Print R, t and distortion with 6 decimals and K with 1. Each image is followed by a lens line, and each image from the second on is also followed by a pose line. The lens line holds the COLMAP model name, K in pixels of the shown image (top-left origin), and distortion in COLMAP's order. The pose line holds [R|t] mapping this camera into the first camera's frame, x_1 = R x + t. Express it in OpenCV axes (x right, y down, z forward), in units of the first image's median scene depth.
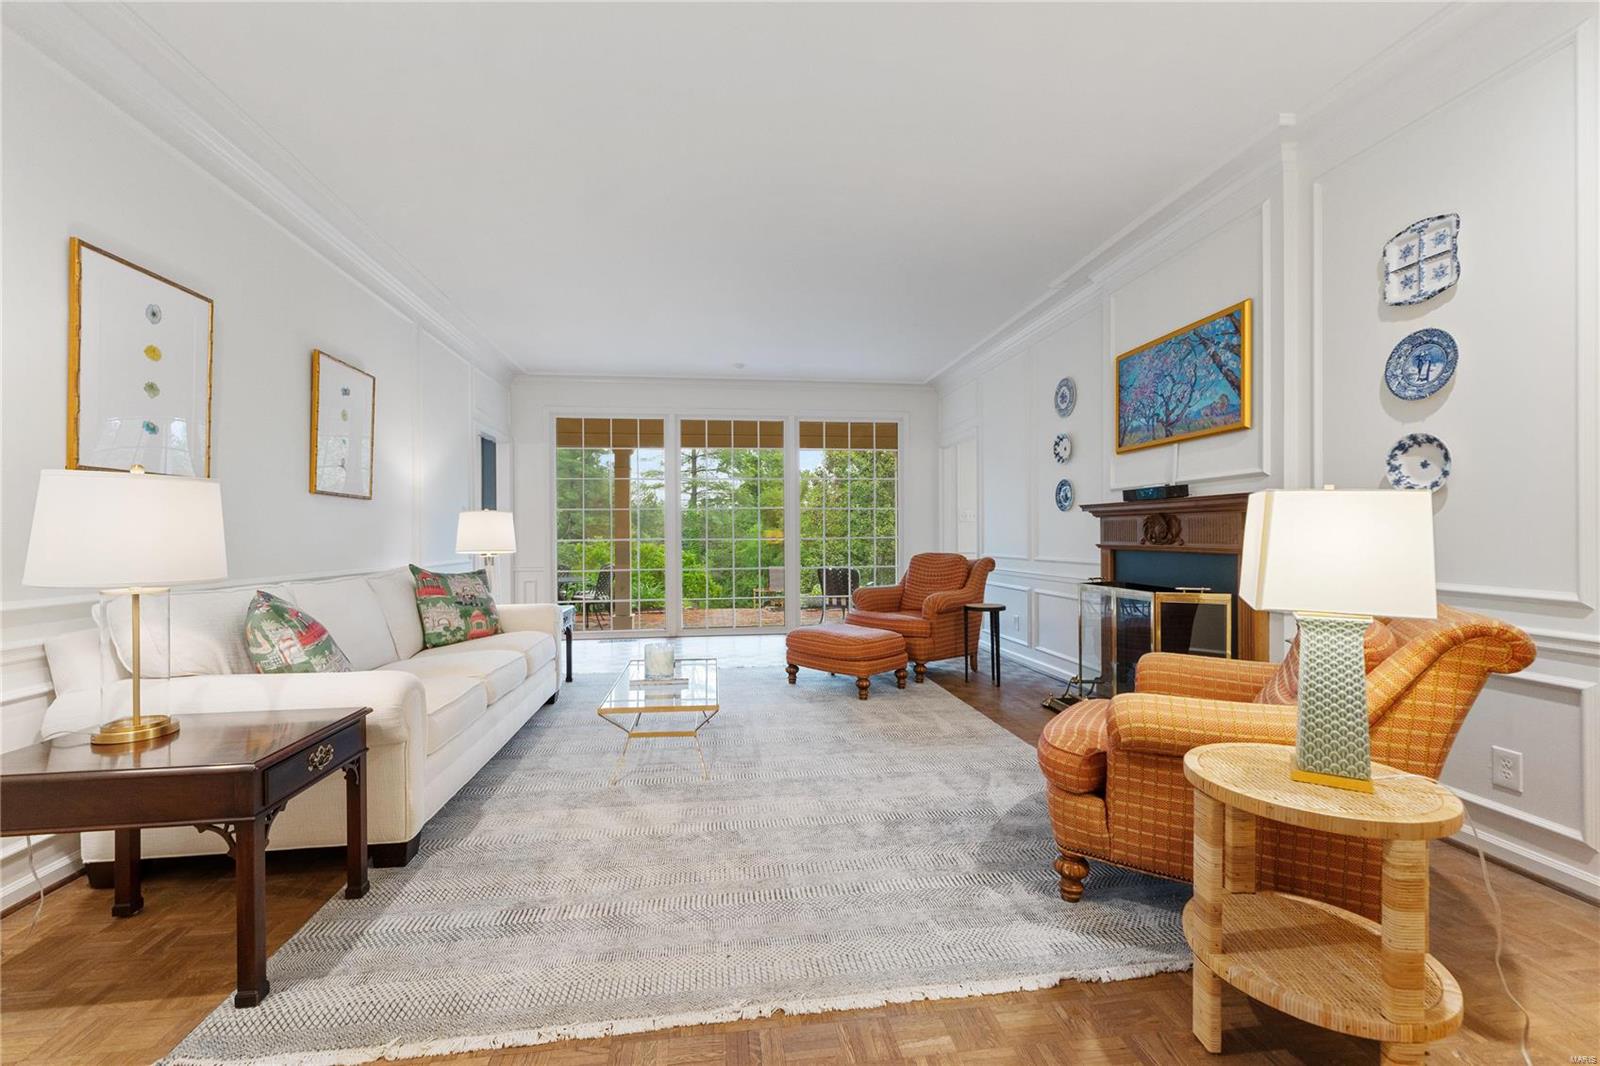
lens RADIAL K [[618.4, 0, 800.9], [0, 618.4, 534.0], [0, 0, 1]] dist [0.000179, -0.000114]
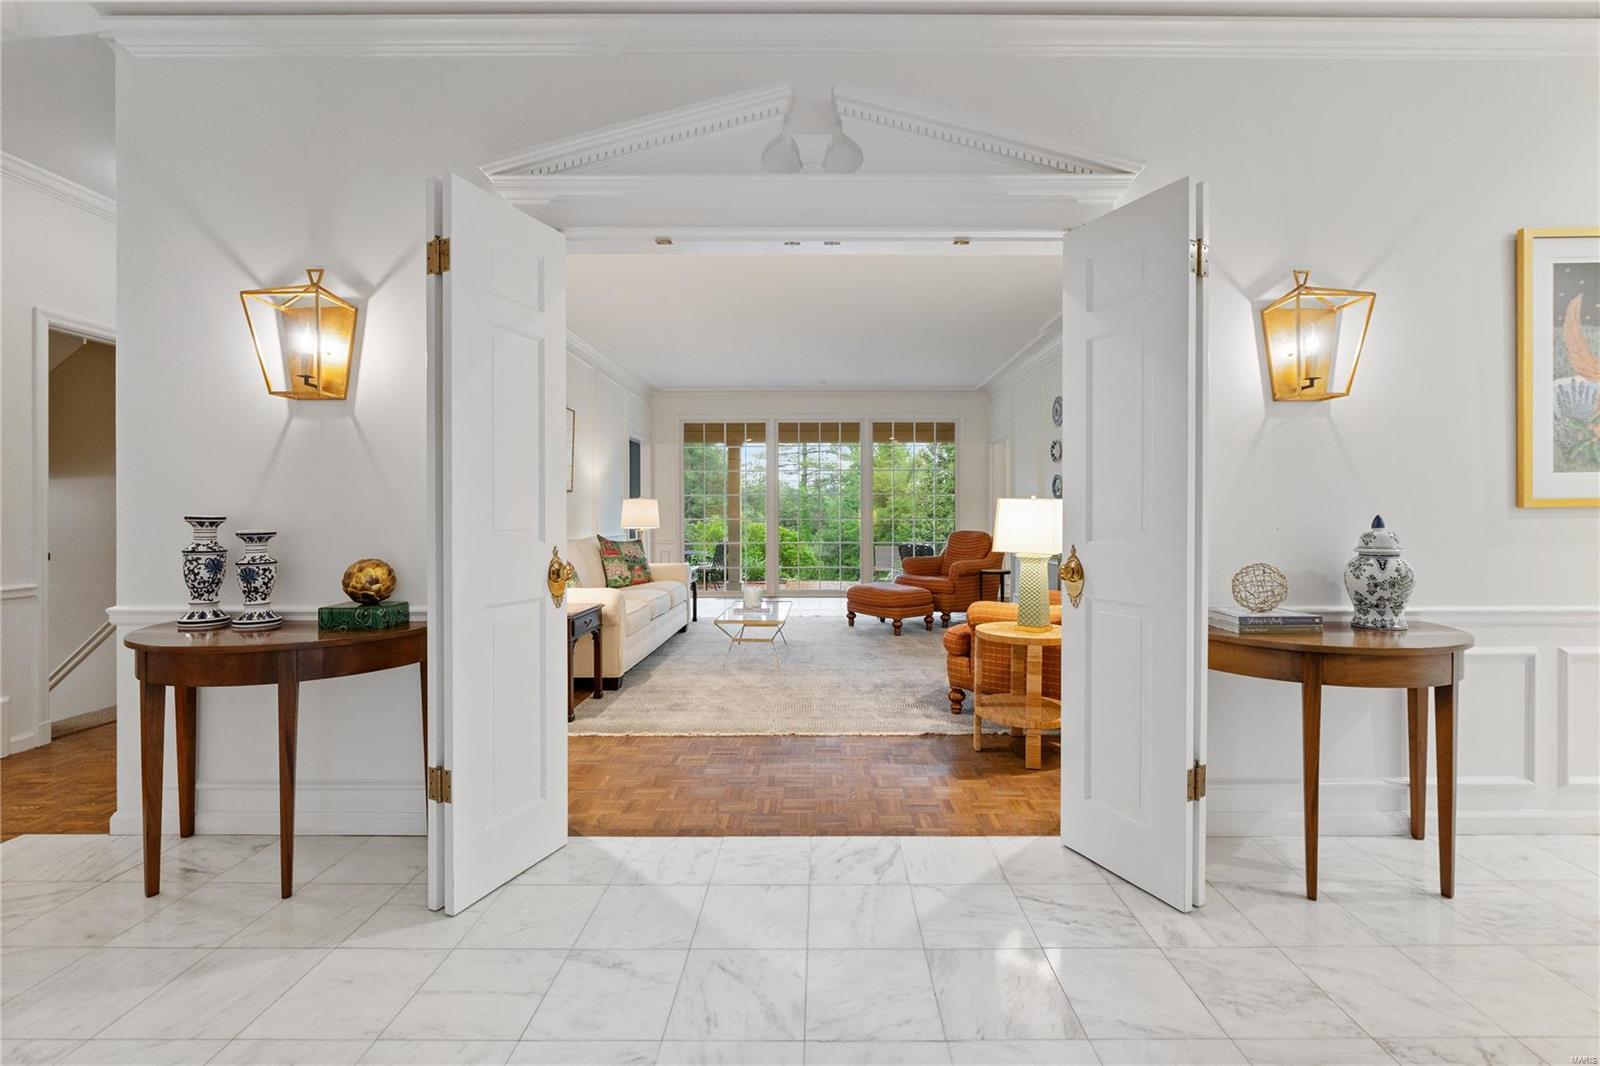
lens RADIAL K [[680.9, 0, 780.2], [0, 680.9, 530.5], [0, 0, 1]] dist [-0.003016, -0.004577]
pose [[0.975340, 0.008525, -0.220542, 0.161823], [-0.003003, 0.999674, 0.025359, -0.004791], [0.220687, -0.024071, 0.975048, -0.485944]]
